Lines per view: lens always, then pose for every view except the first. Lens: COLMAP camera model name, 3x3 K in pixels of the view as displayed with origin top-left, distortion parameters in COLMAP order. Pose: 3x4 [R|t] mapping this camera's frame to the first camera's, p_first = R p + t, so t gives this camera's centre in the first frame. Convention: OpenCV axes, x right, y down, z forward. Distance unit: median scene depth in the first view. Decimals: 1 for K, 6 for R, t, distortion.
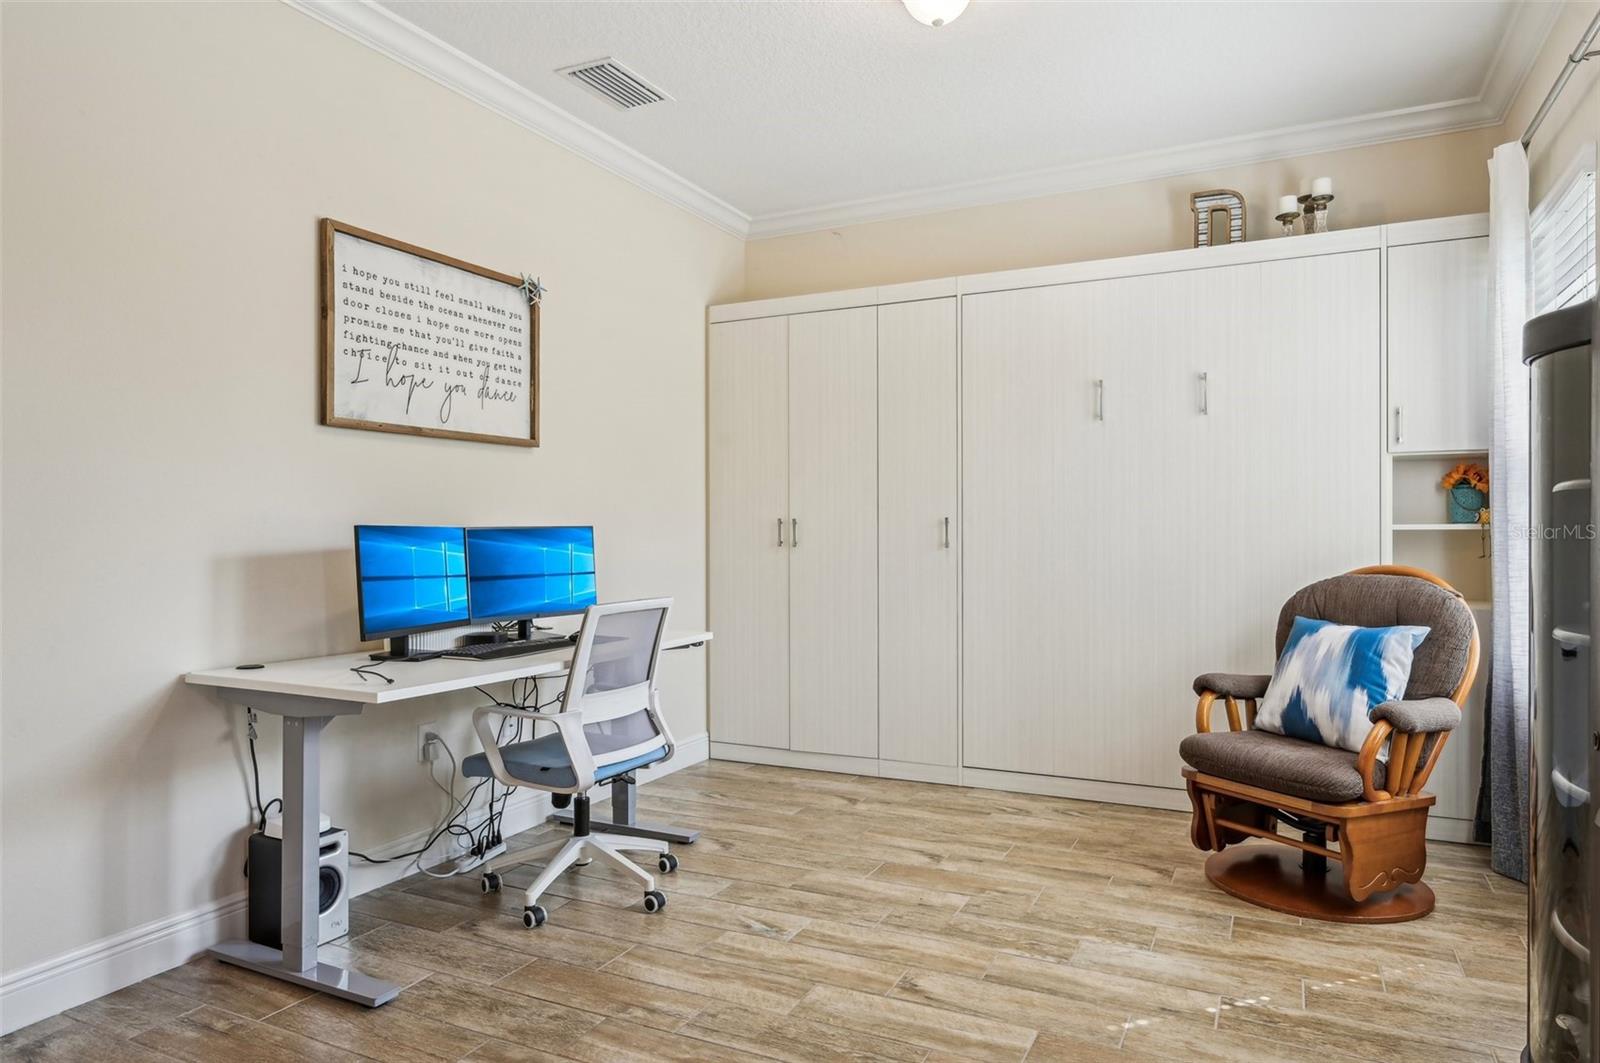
lens RADIAL K [[1021.3, 0, 803.9], [0, 1021.3, 530.9], [0, 0, 1]] dist [-0.000962, 0.001525]
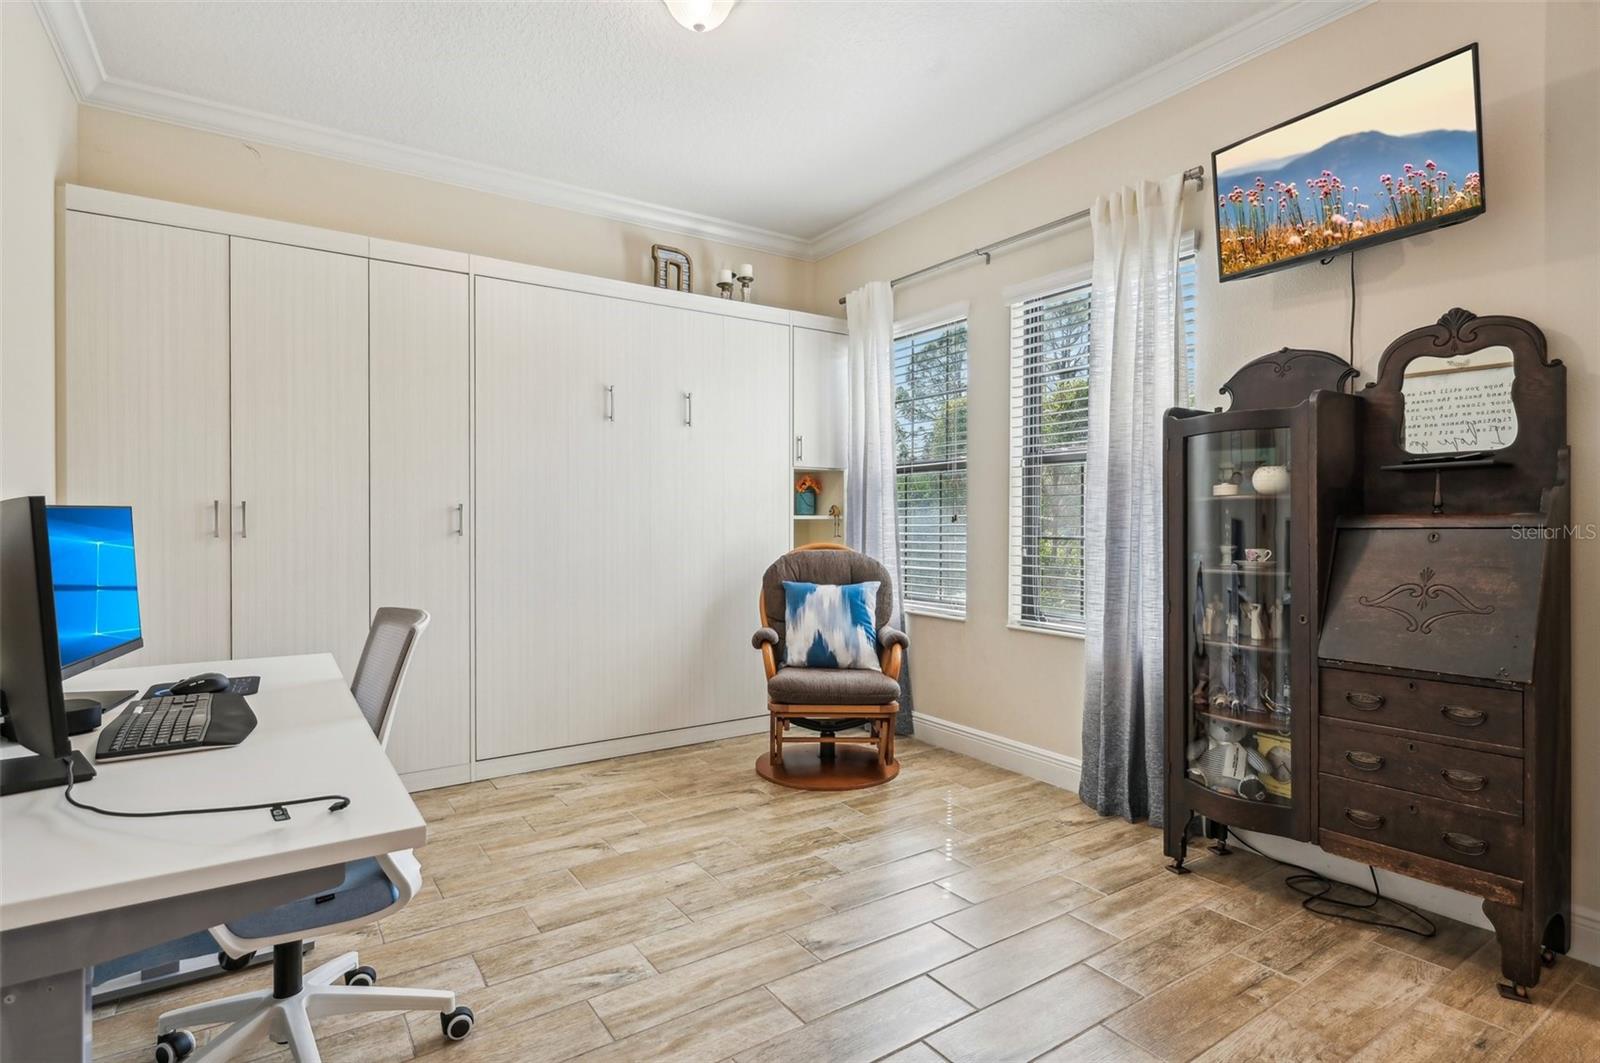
lens RADIAL K [[825.5, 0, 802.6], [0, 825.5, 524.7], [0, 0, 1]] dist [-0.000103, -0.000155]
pose [[0.475908, -0.001335, 0.879494, -0.487160], [-0.002746, 0.999992, 0.003004, 0.003603], [-0.879491, -0.003845, 0.475901, 0.446520]]
